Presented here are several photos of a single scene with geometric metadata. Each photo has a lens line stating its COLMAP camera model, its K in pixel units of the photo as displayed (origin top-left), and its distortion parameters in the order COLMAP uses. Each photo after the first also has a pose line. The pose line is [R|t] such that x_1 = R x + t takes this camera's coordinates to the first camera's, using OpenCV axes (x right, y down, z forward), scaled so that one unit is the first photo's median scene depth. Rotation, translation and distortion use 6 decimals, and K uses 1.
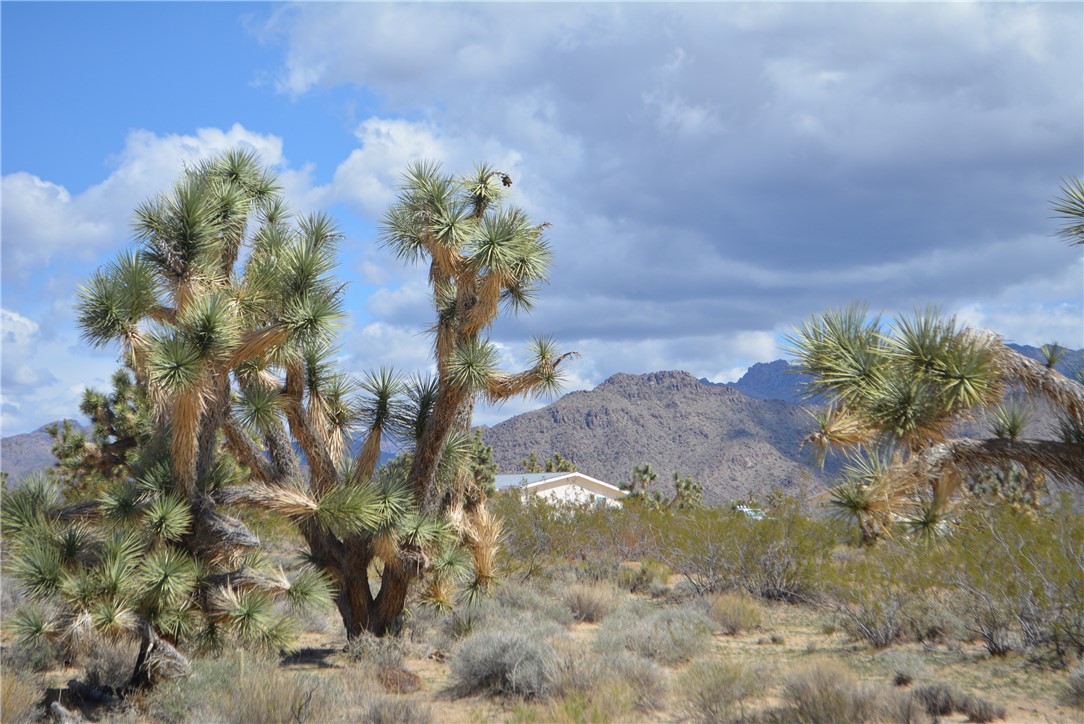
lens RADIAL K [[2441.9, 0, 565.0], [0, 2441.9, 366.9], [0, 0, 1]] dist [0.018734, 0.112110]
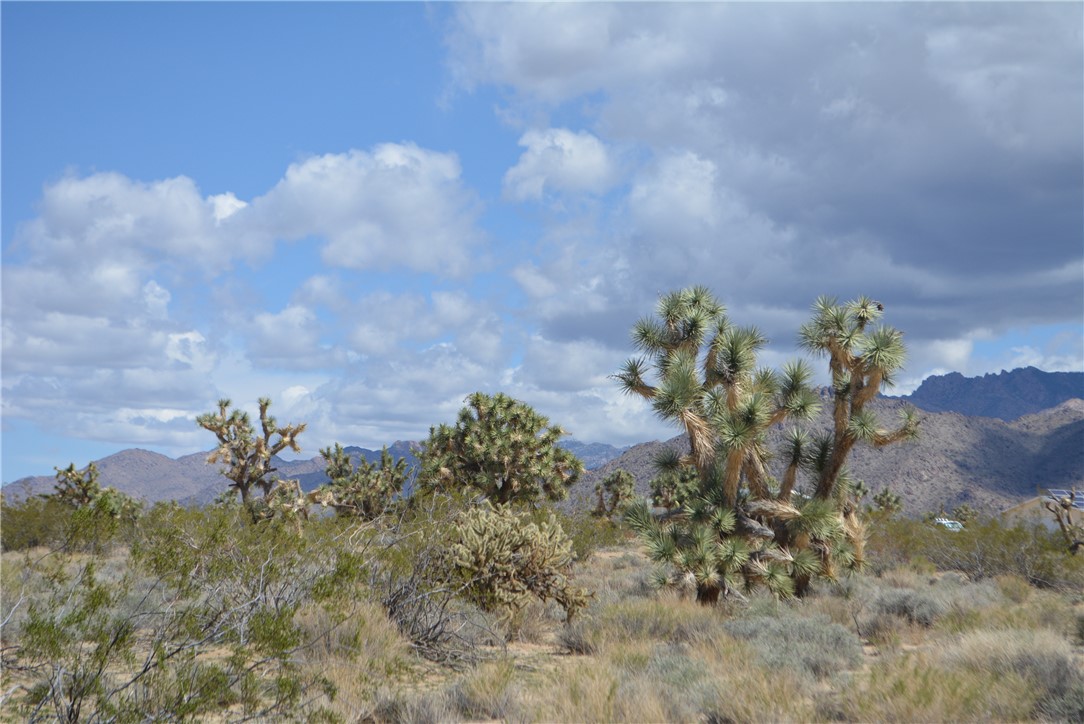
lens RADIAL K [[2606.6, 0, 542.0], [0, 2606.6, 362.0], [0, 0, 1]] dist [0.080021, -0.195749]
pose [[0.998031, -0.008324, -0.062166, -0.130838], [0.008044, 0.999956, -0.004755, -0.032956], [0.062203, 0.004245, 0.998055, -0.657906]]
